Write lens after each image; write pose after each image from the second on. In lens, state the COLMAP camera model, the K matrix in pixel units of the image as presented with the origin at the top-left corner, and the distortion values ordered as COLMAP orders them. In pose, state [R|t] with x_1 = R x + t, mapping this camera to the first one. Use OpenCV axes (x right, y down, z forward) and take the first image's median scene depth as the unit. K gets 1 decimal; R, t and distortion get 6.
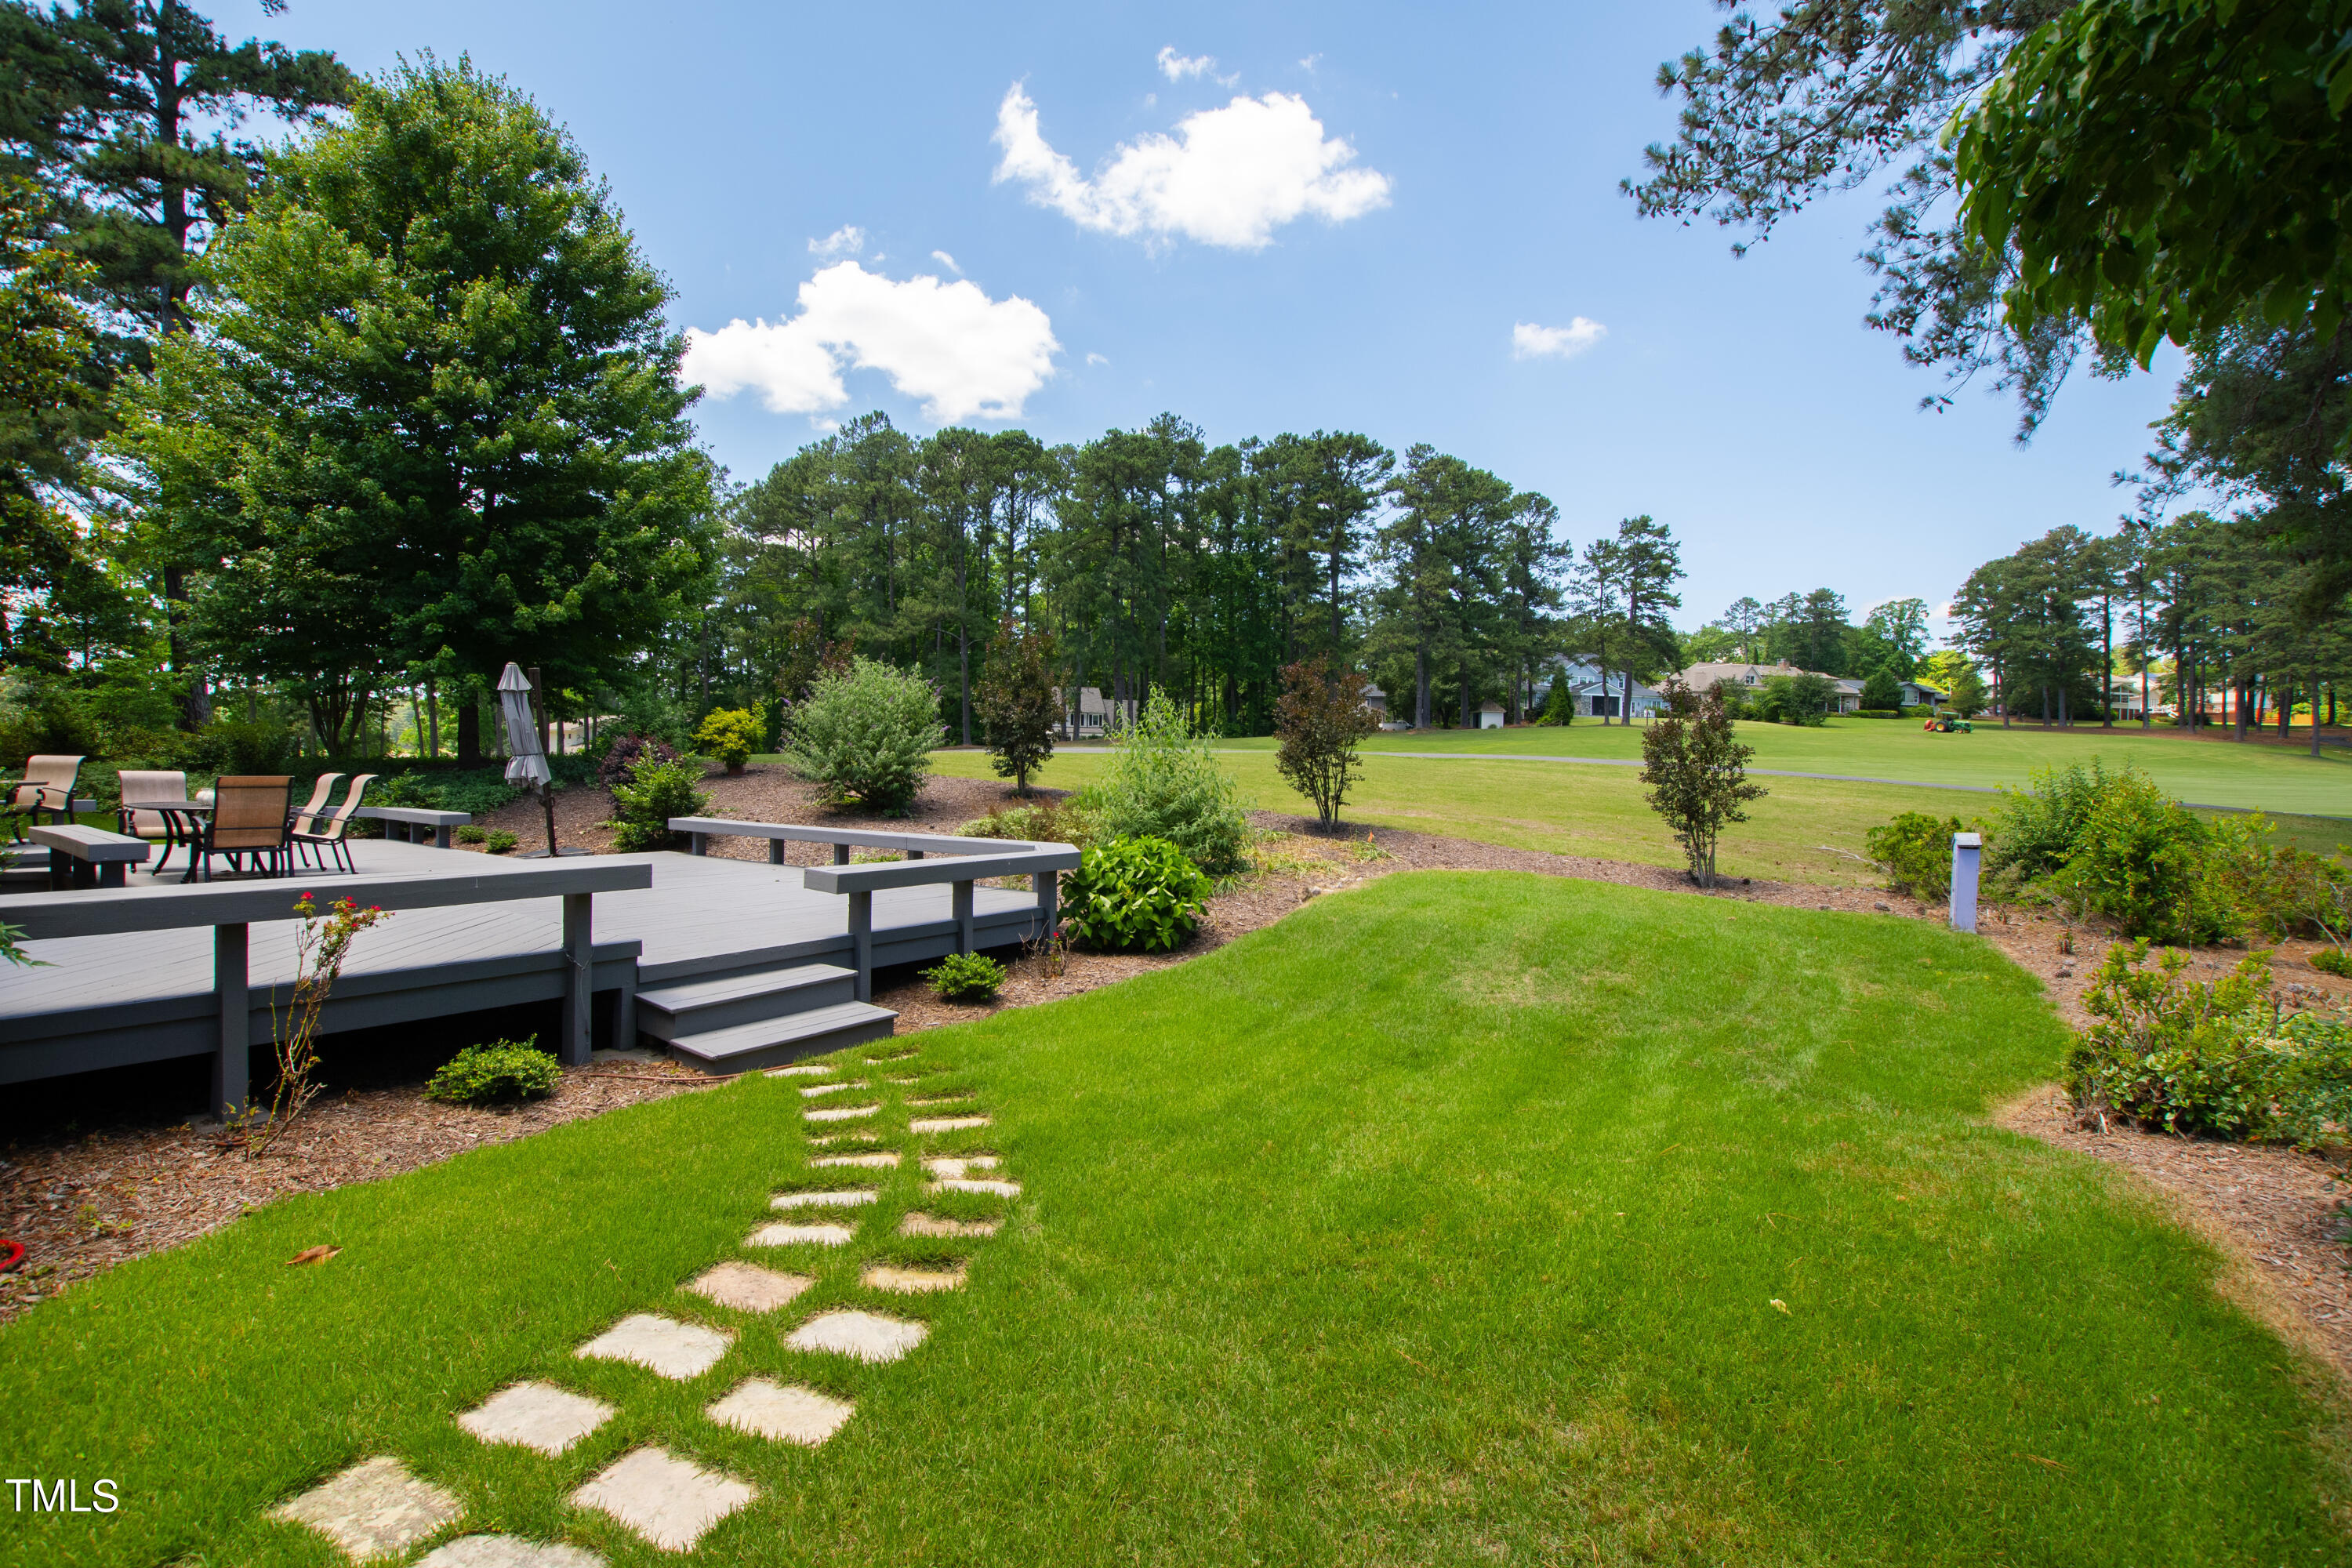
lens RADIAL K [[1049.2, 0, 1139.7], [0, 1049.2, 765.8], [0, 0, 1]] dist [-0.026942, 0.003067]
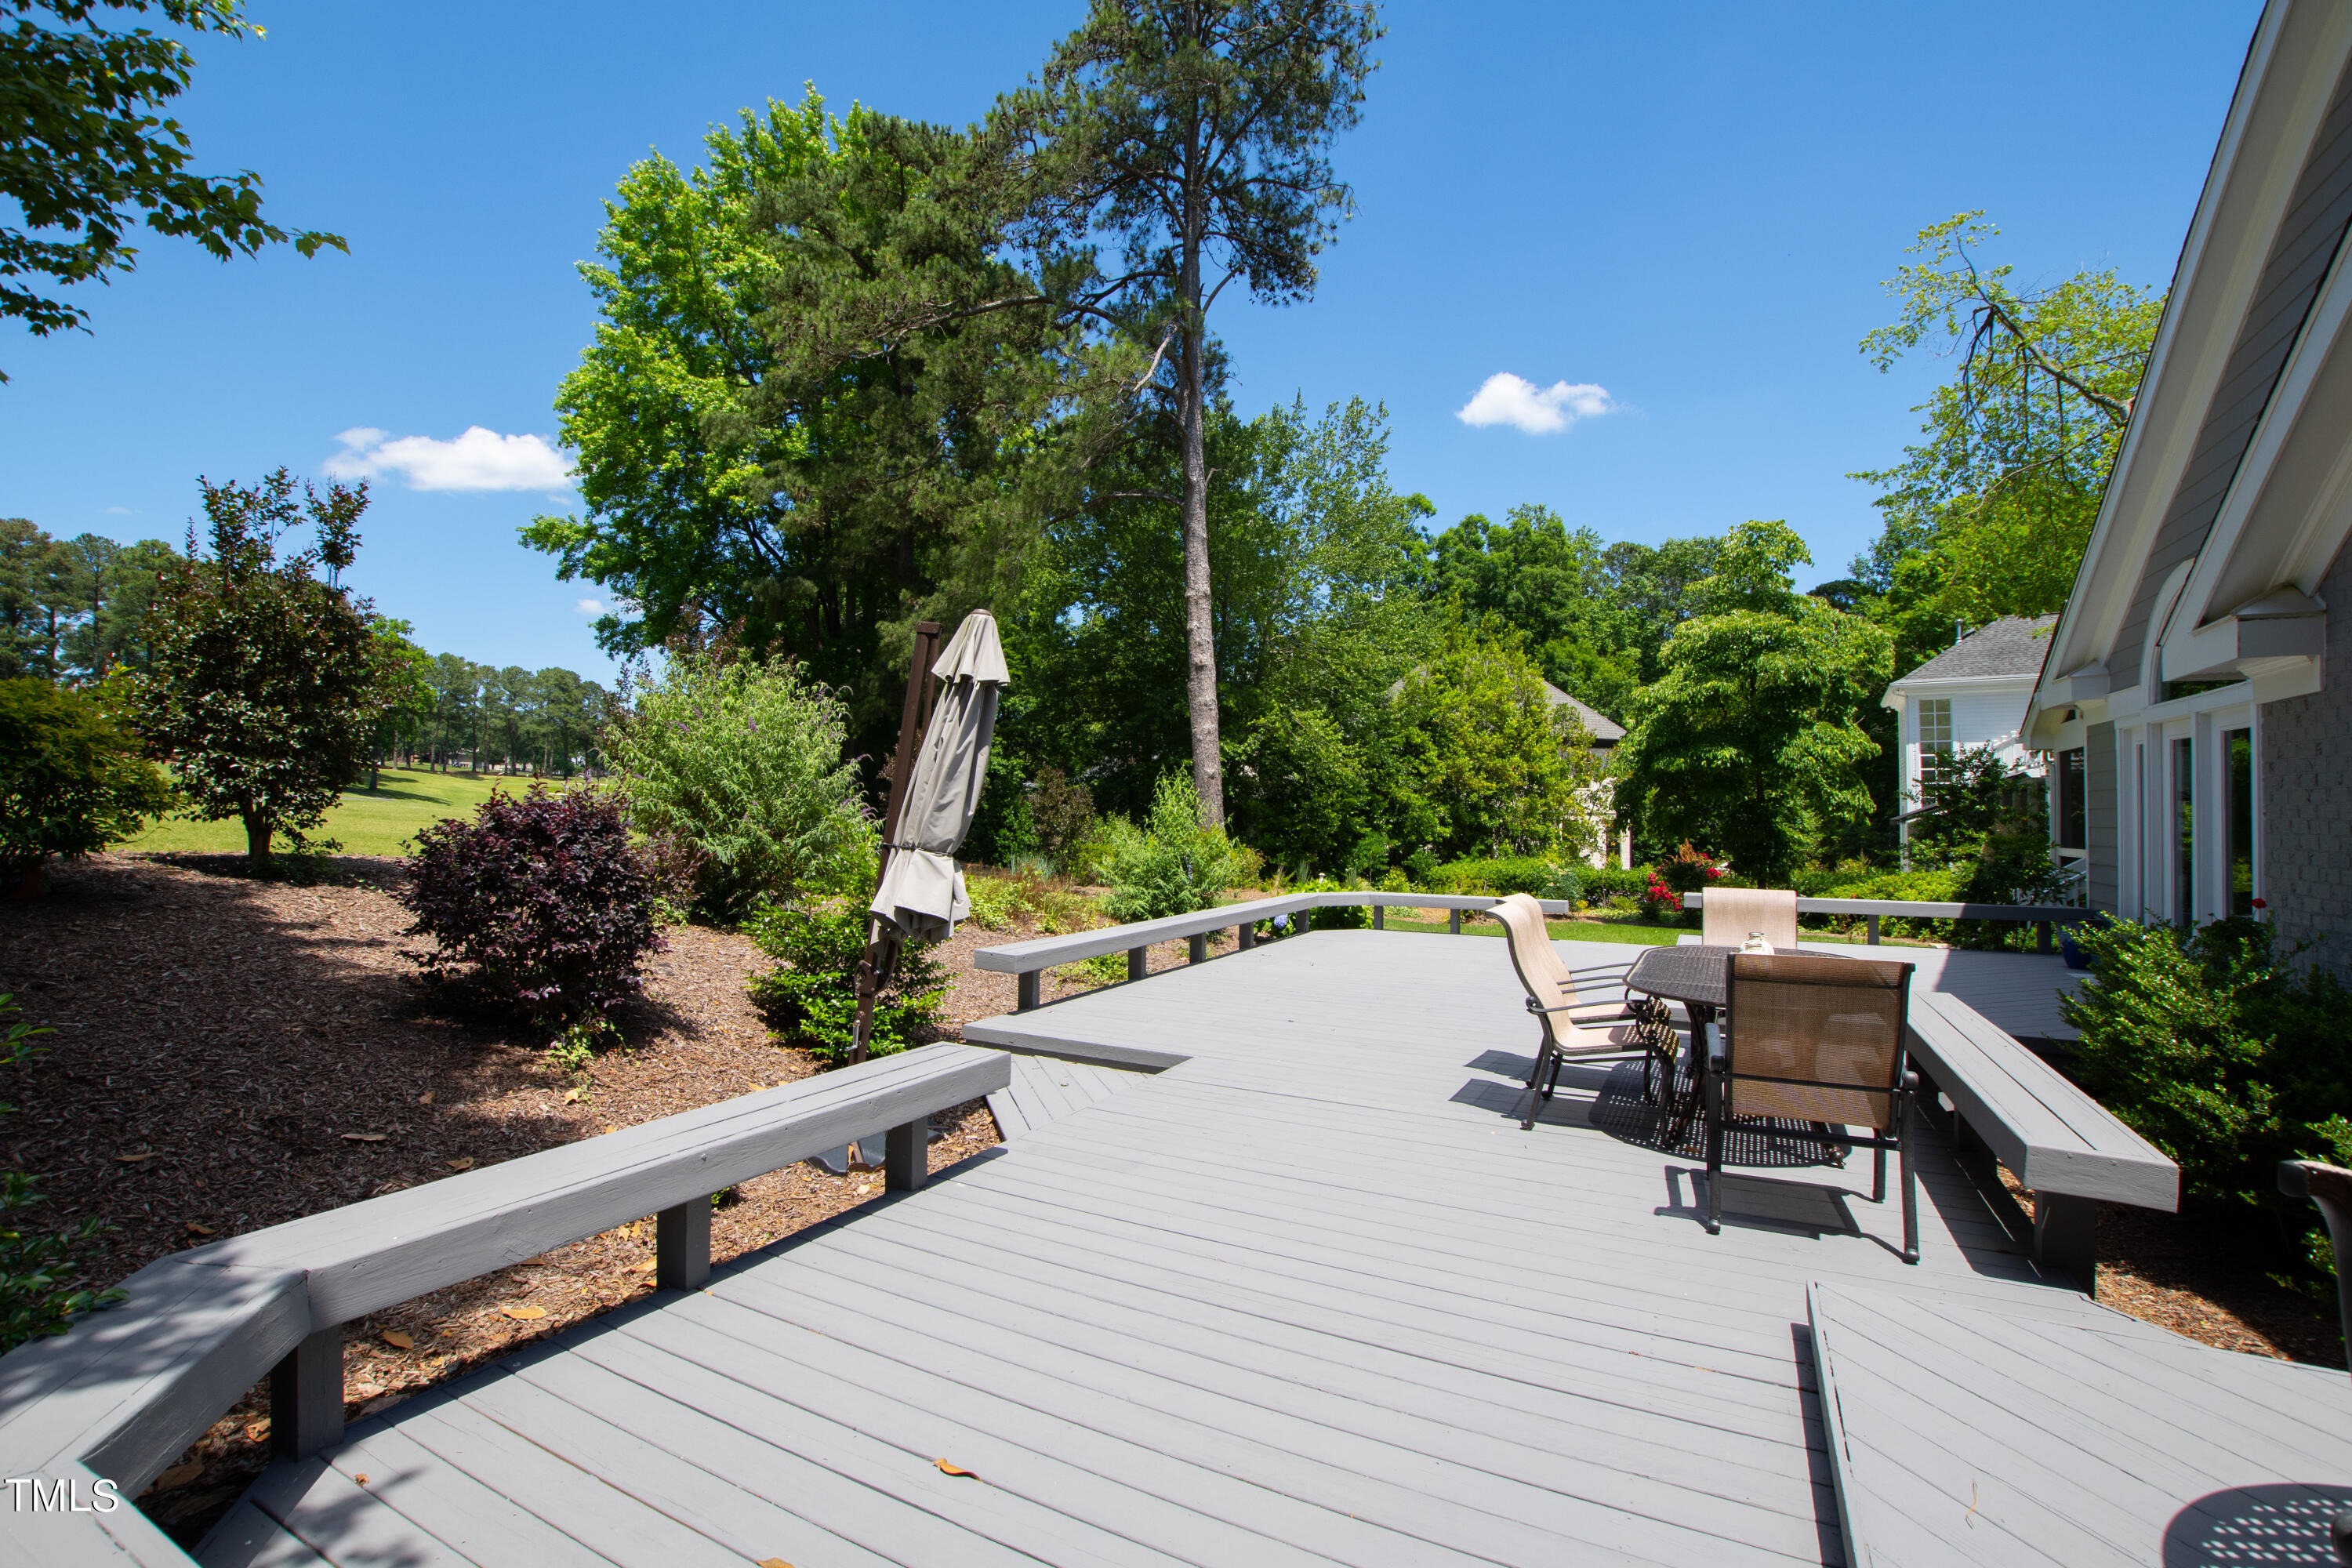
lens RADIAL K [[1049.2, 0, 1165.7], [0, 1049.2, 783.3], [0, 0, 1]] dist [-0.026942, 0.003067]
pose [[-0.116625, 0.013951, 0.993078, -0.128858], [-0.014378, 0.999773, -0.015733, -0.002539], [-0.993072, -0.016113, -0.116398, 0.126322]]
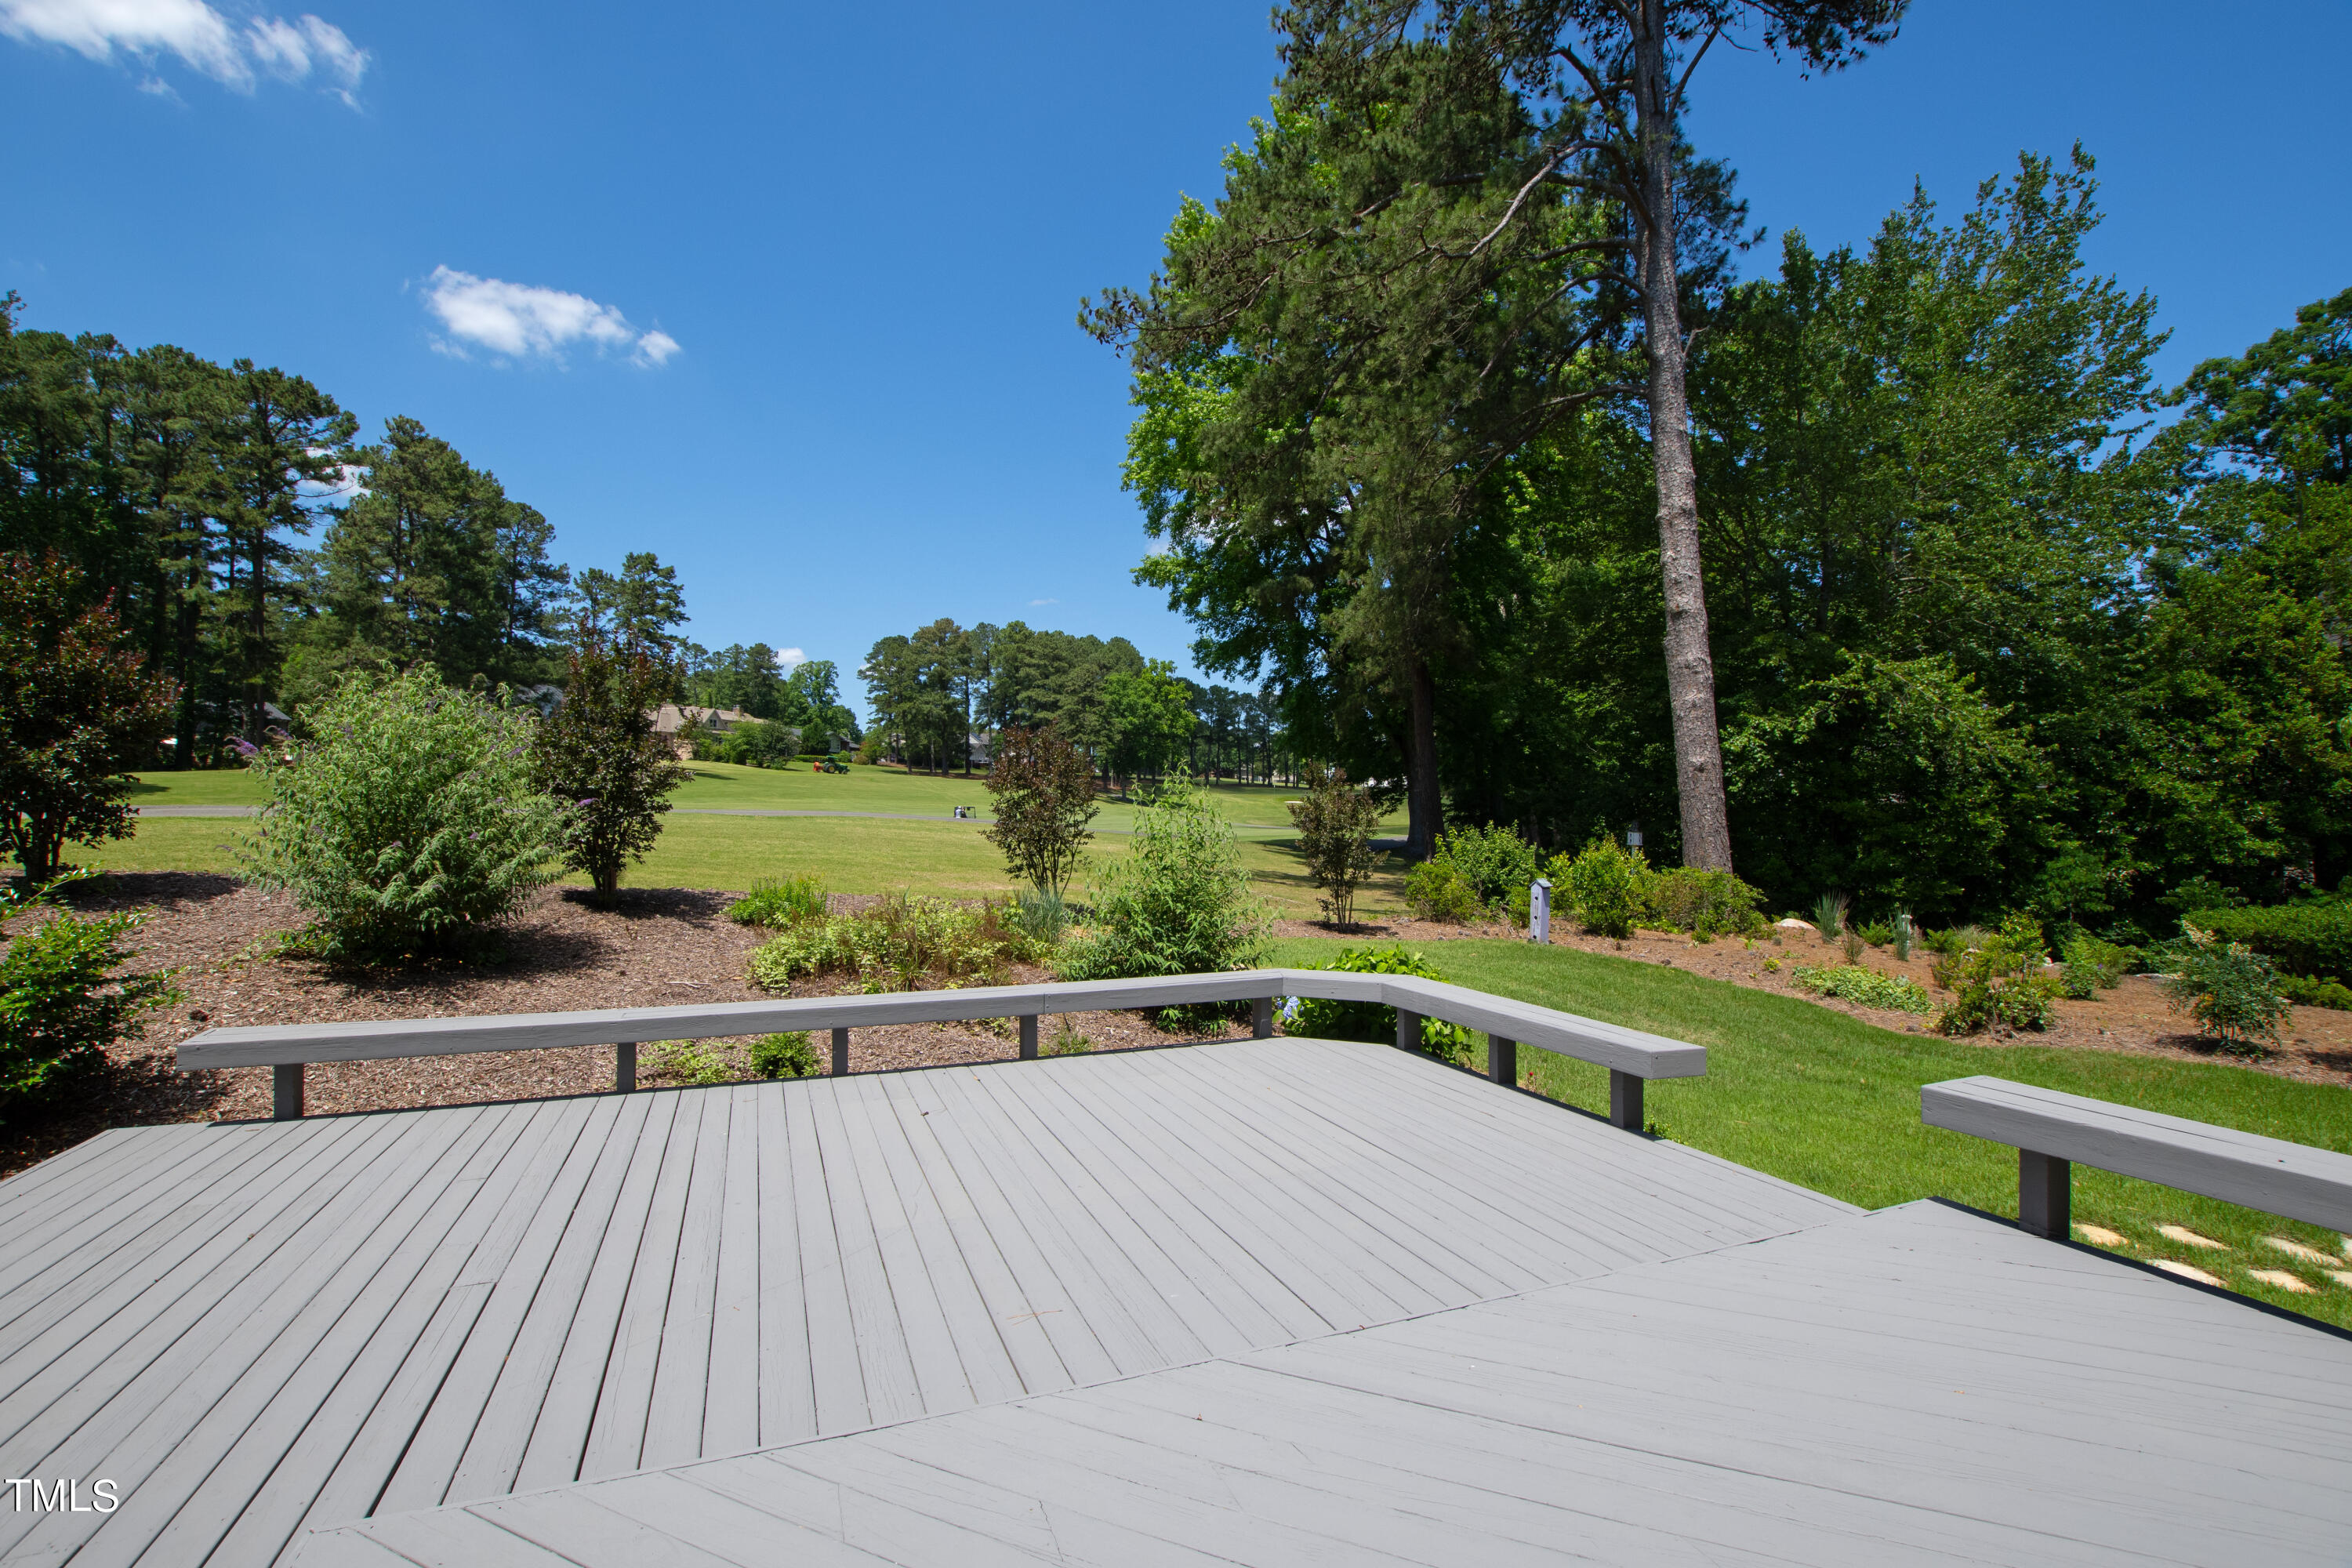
lens RADIAL K [[1049.2, 0, 1163.9], [0, 1049.2, 777.3], [0, 0, 1]] dist [-0.026942, 0.003067]
pose [[0.552281, 0.013959, 0.833541, -0.062292], [0.006391, 0.999760, -0.020977, -0.004083], [-0.833633, 0.016912, 0.552059, 0.051627]]
